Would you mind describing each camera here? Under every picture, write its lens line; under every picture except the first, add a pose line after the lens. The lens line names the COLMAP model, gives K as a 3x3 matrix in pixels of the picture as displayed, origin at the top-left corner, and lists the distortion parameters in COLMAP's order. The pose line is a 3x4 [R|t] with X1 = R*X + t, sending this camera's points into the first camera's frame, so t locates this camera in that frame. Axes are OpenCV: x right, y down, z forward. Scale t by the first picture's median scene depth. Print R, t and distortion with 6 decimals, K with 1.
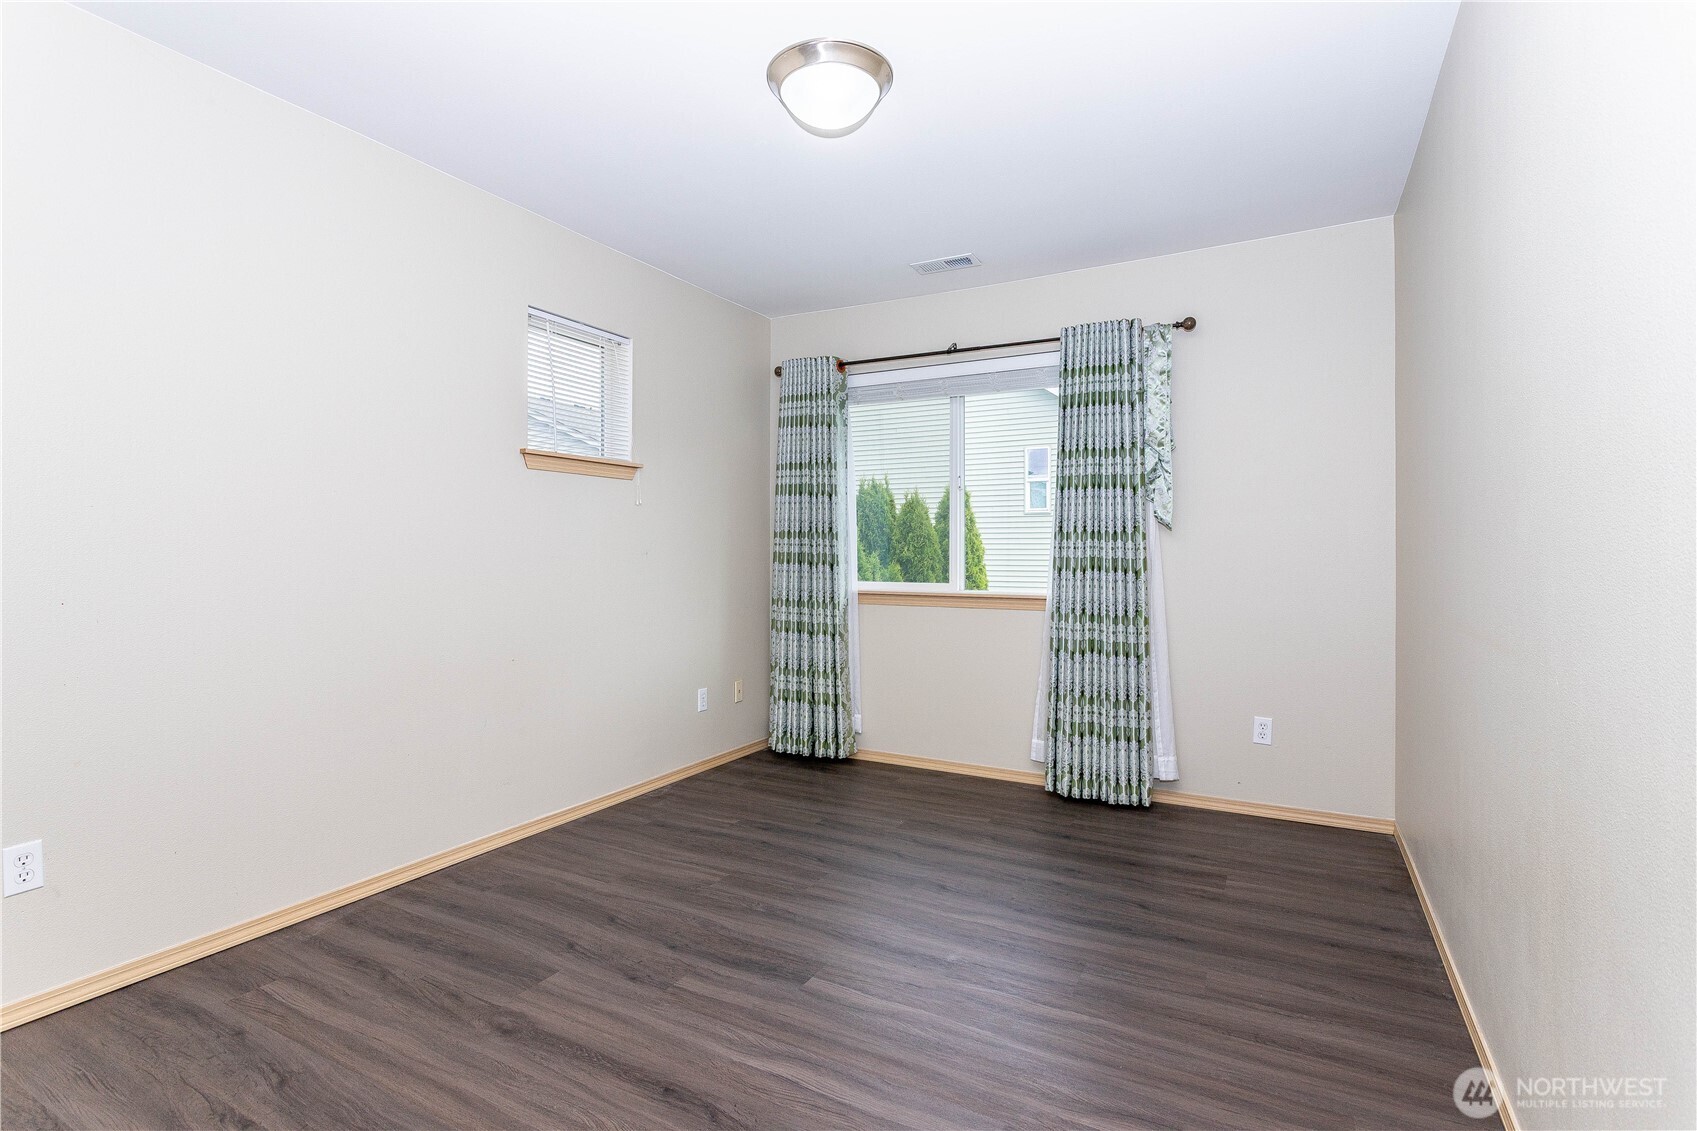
lens RADIAL K [[763.1, 0, 833.1], [0, 763.1, 560.8], [0, 0, 1]] dist [-0.022194, -0.000411]
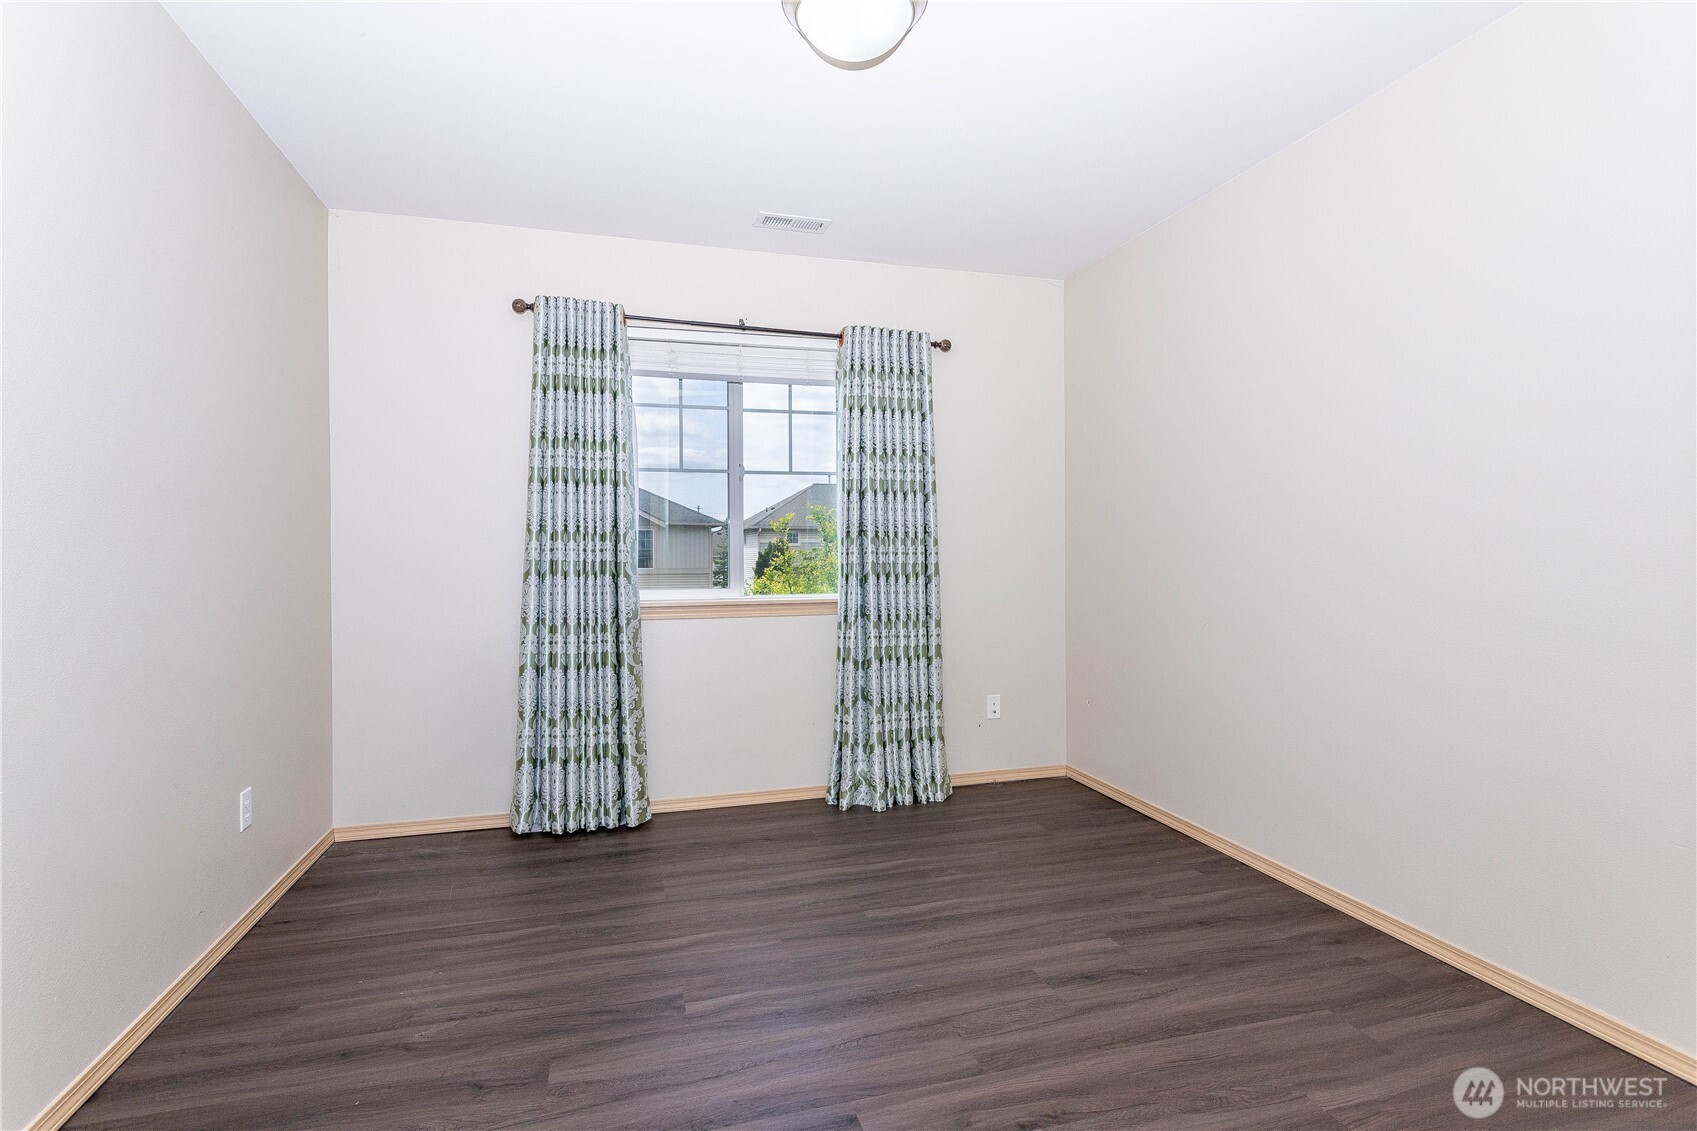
lens RADIAL K [[820.3, 0, 905.2], [0, 820.3, 559.3], [0, 0, 1]] dist [0.010944, -0.001931]
pose [[0.707467, -0.006288, 0.706718, -0.374103], [0.008949, 0.999960, -0.000061, -0.008859], [-0.706689, 0.006367, 0.707495, 0.206308]]
